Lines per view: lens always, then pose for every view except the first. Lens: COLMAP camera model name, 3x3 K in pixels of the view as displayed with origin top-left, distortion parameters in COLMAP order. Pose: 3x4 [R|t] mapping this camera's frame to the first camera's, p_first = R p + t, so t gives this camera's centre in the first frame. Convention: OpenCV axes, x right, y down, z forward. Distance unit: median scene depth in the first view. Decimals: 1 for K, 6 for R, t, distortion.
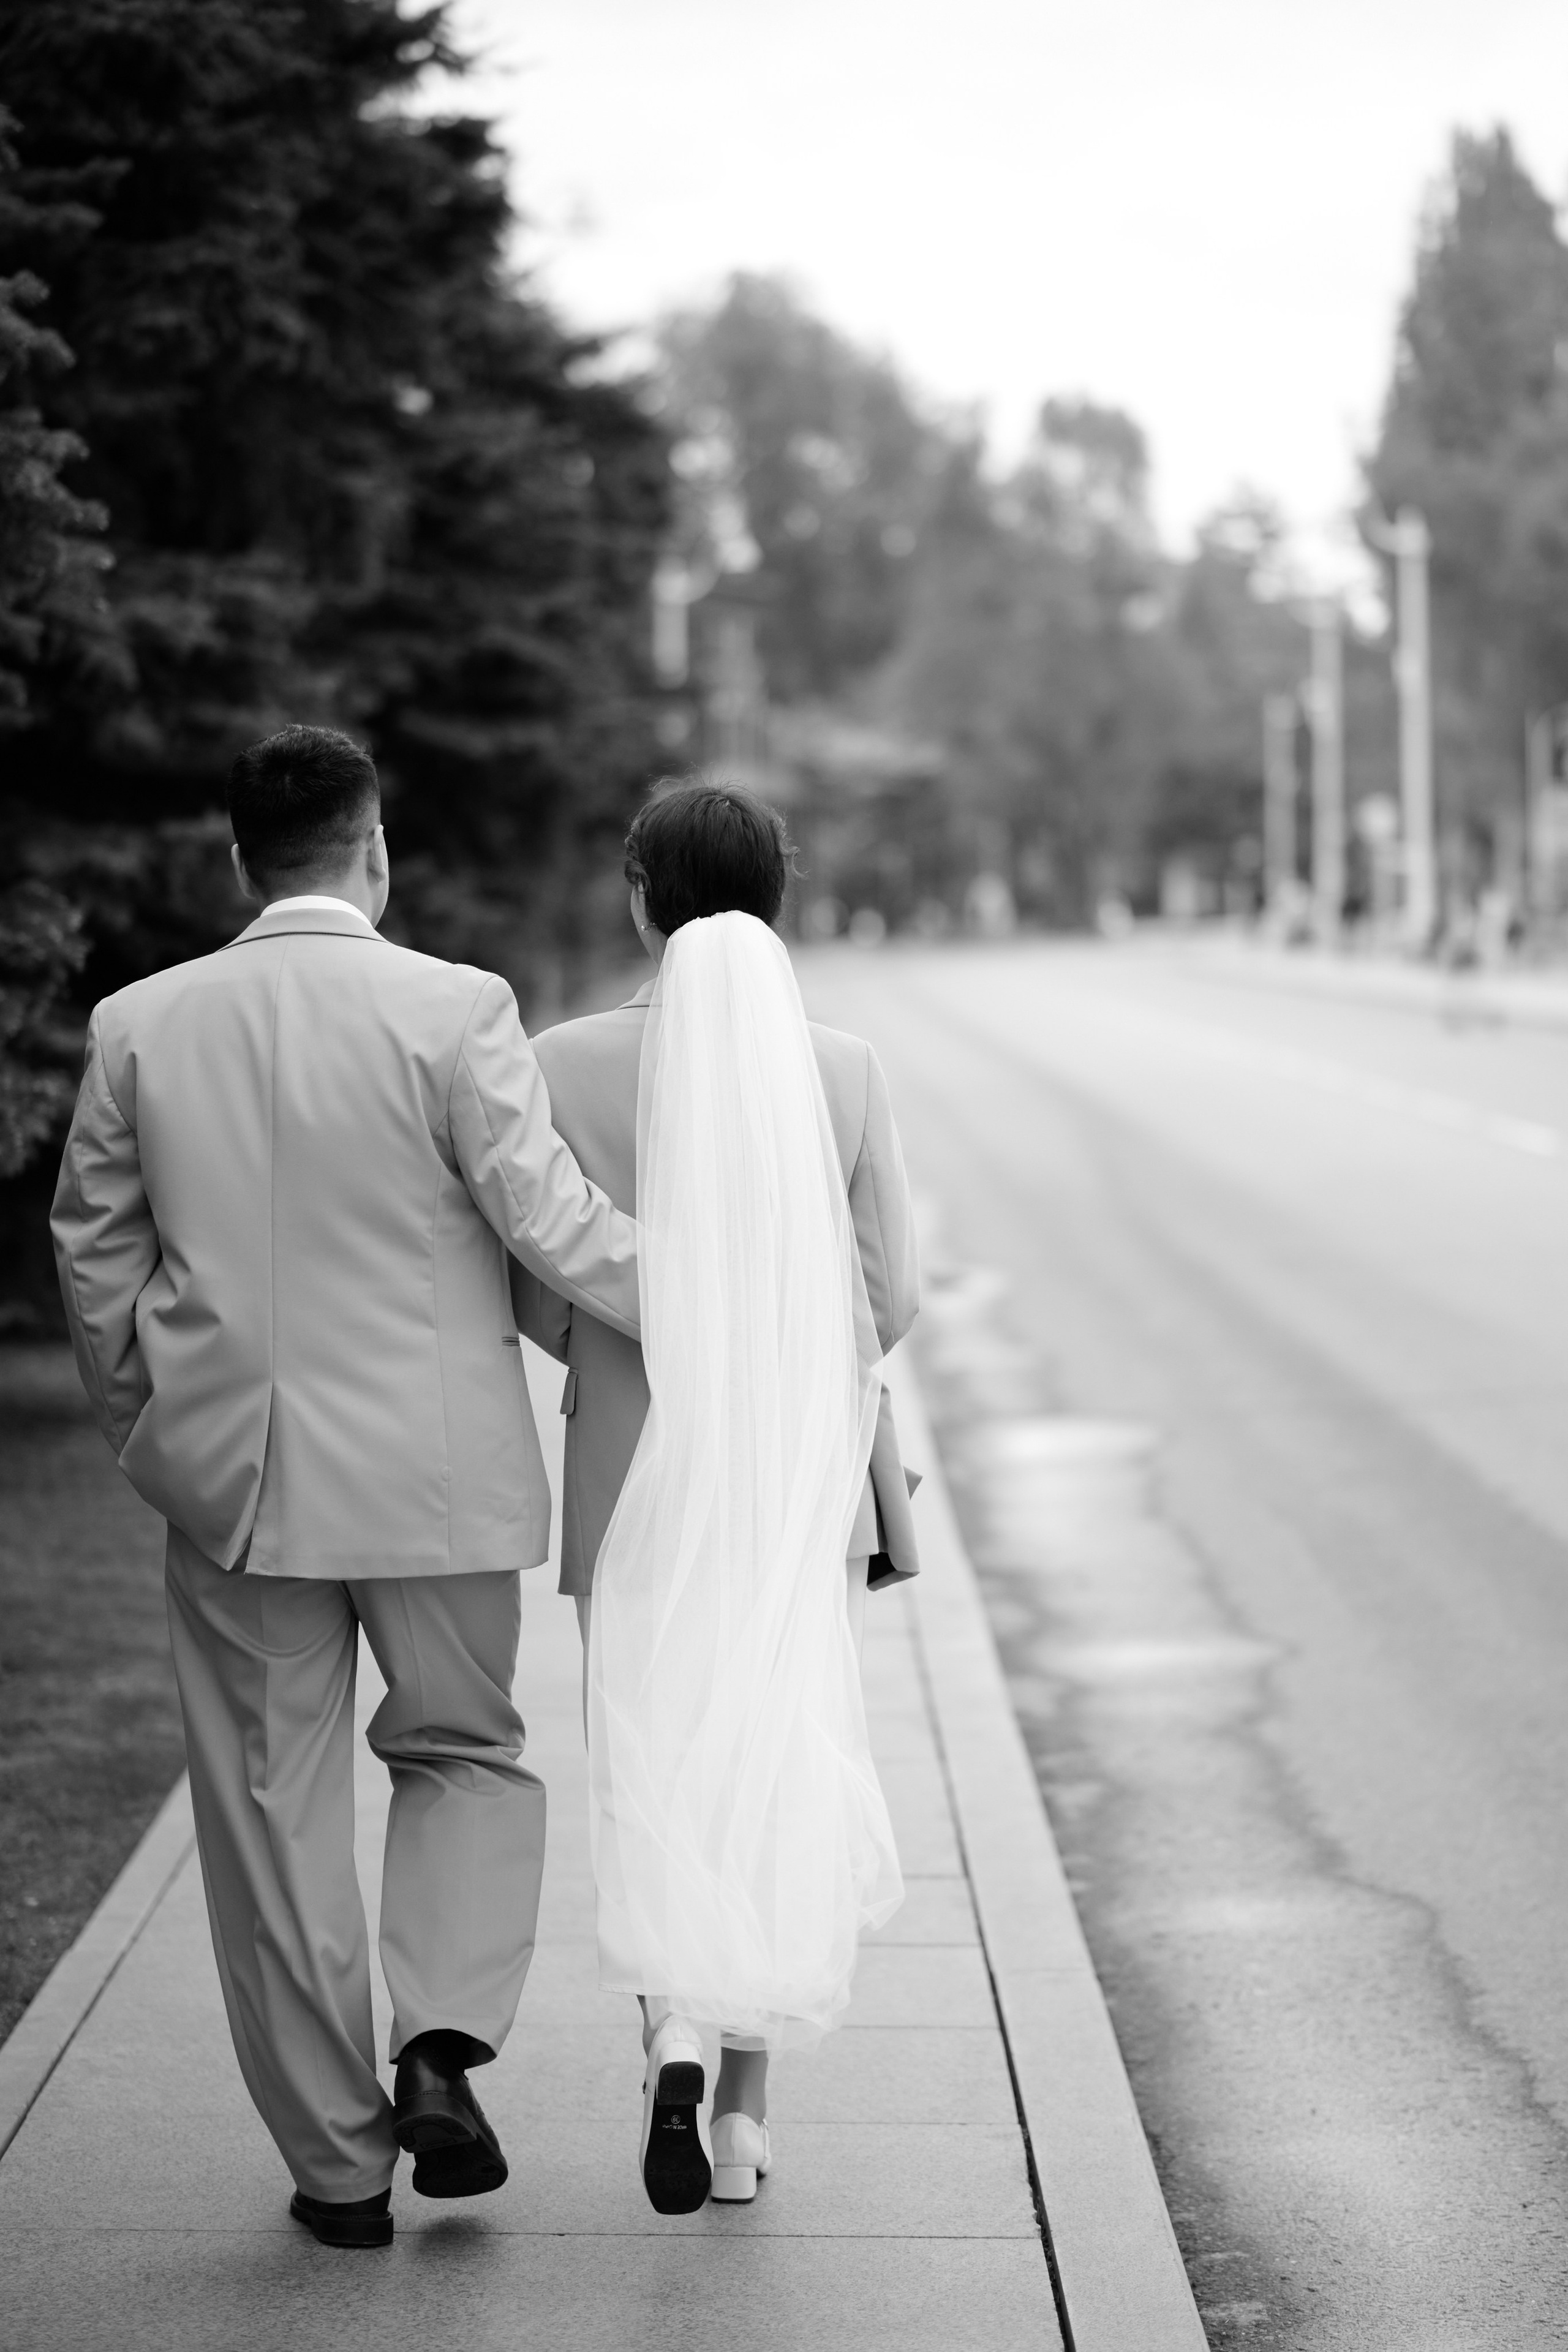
lens RADIAL K [[5443.4, 0, 784.0], [0, 5443.4, 1176.0], [0, 0, 1]] dist [0.077020, -0.123601]
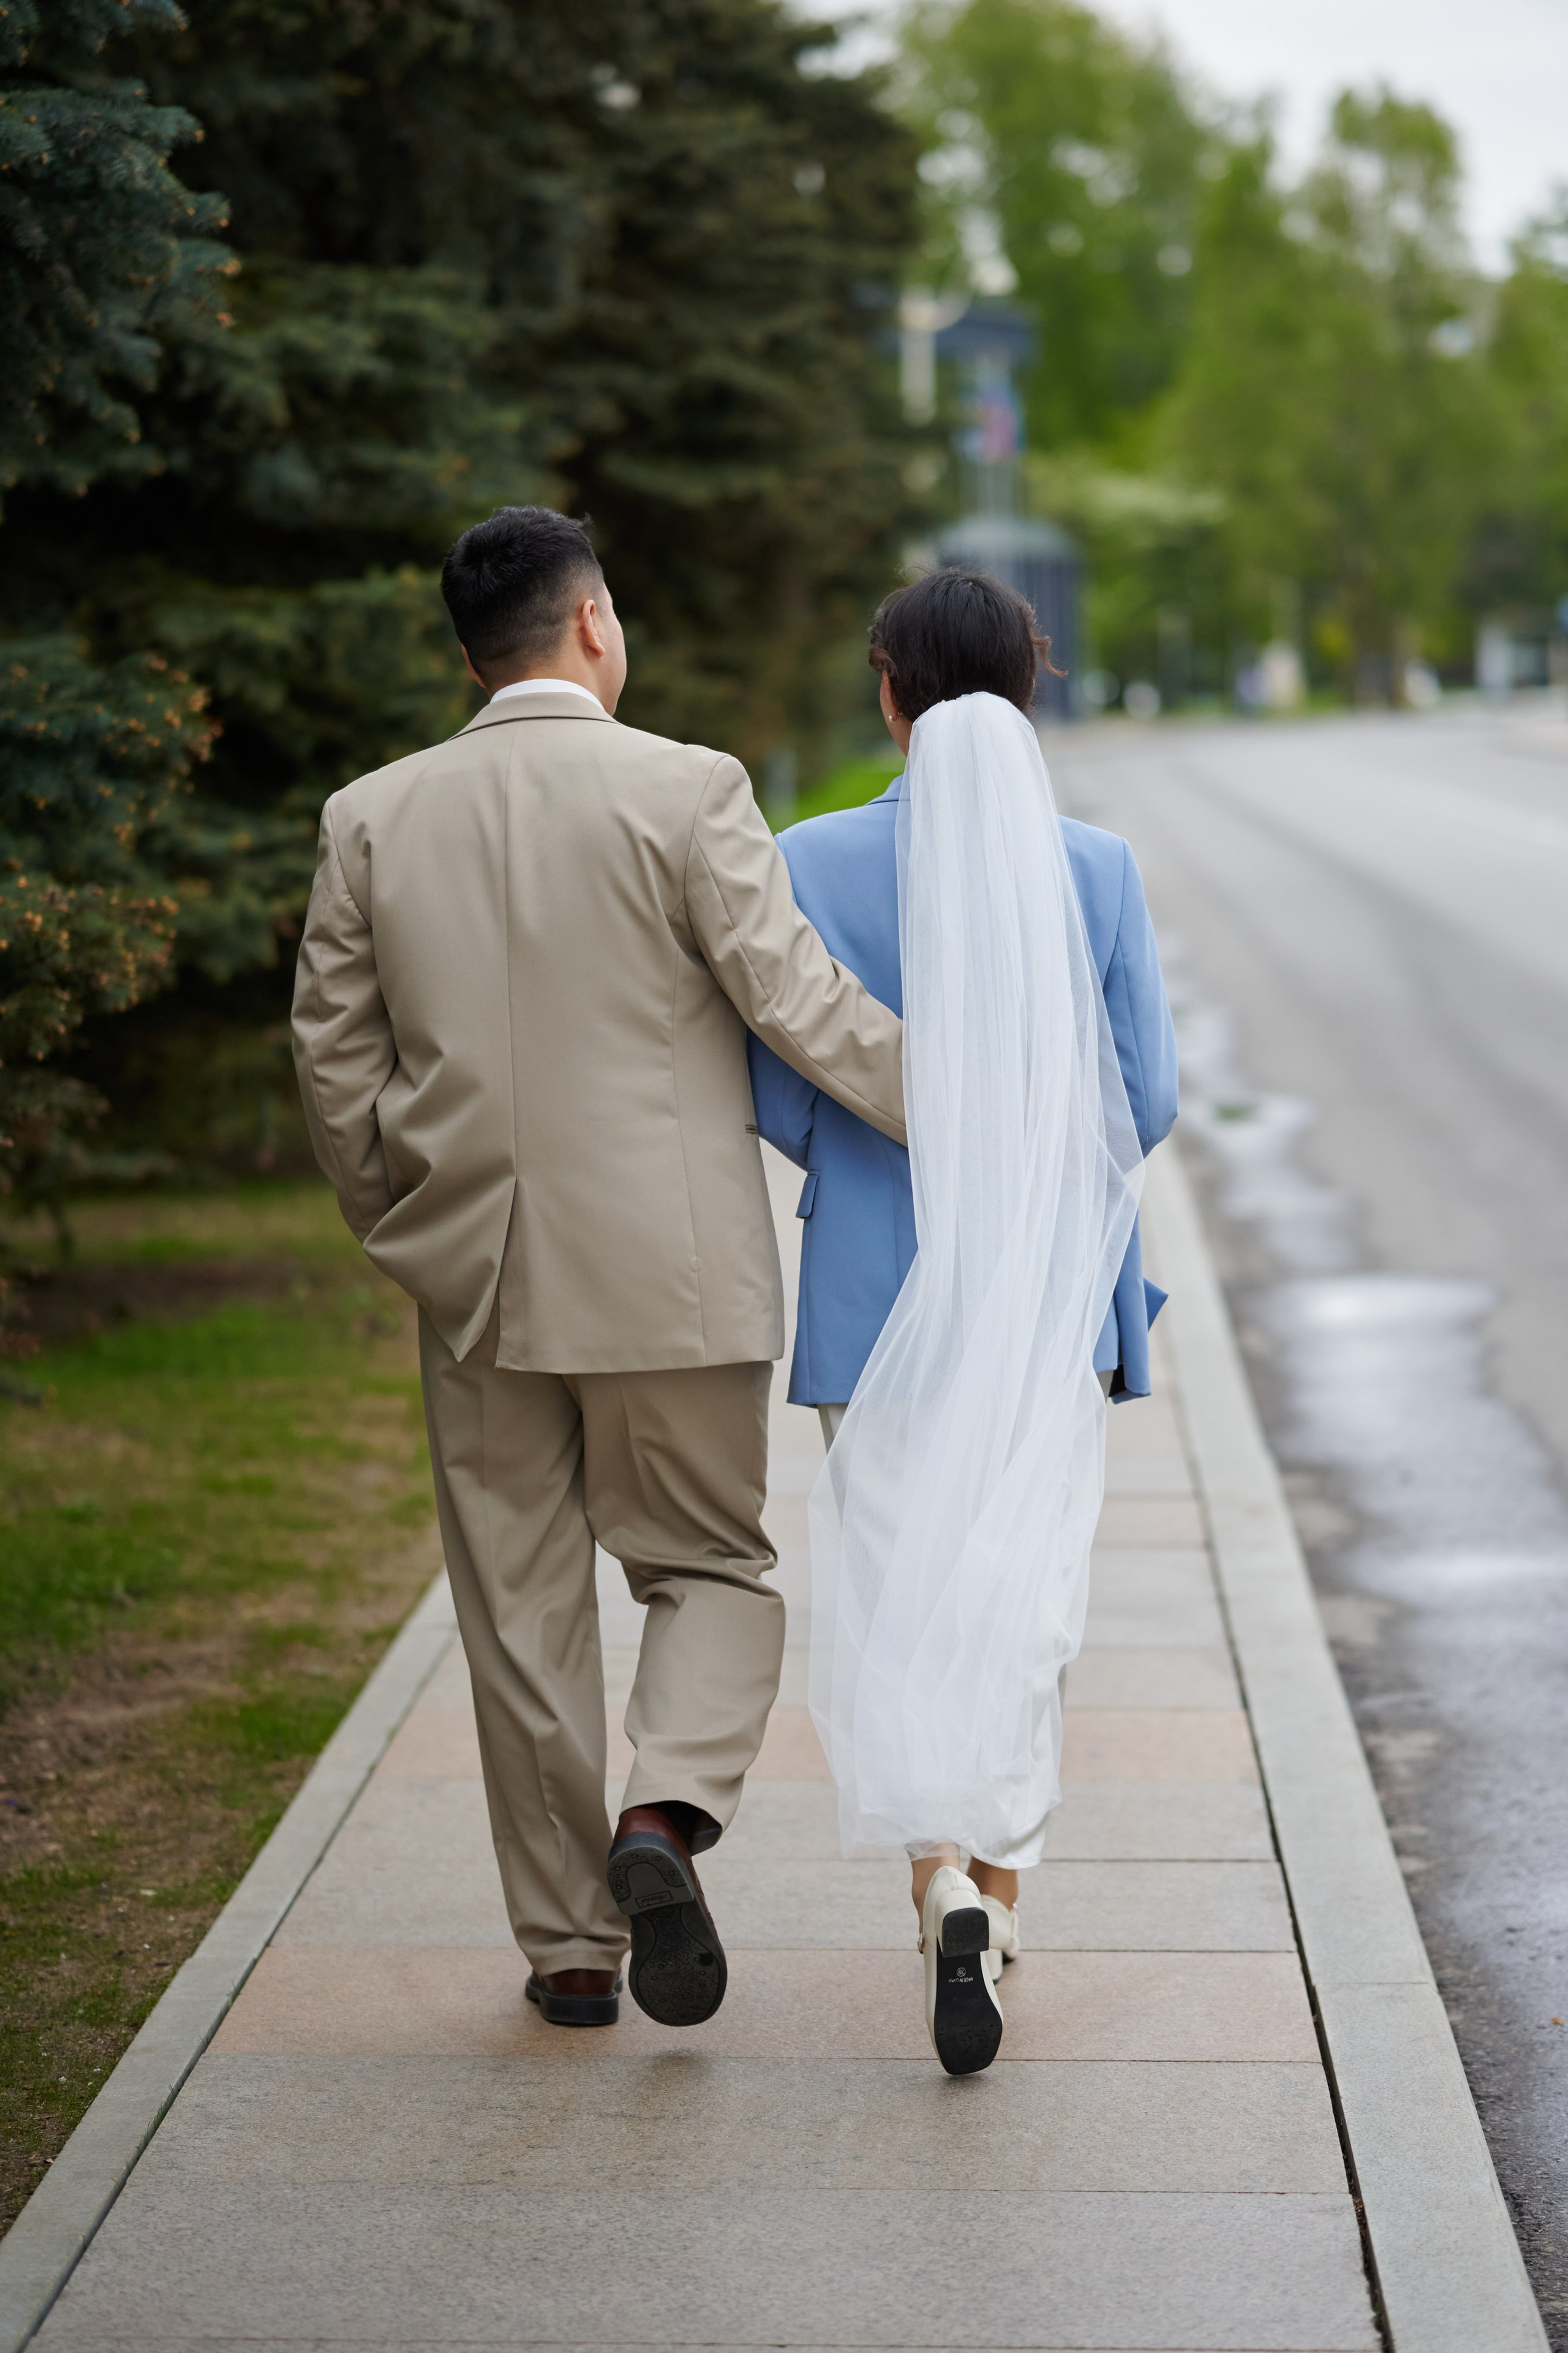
lens RADIAL K [[5527.5, 0, 990.2], [0, 5527.5, 1251.5], [0, 0, 1]] dist [0.015693, -0.350535]
pose [[0.999923, -0.006278, -0.010729, -0.000361], [0.006850, 0.998508, 0.054170, -0.006749], [0.010373, -0.054240, 0.998474, 0.132087]]
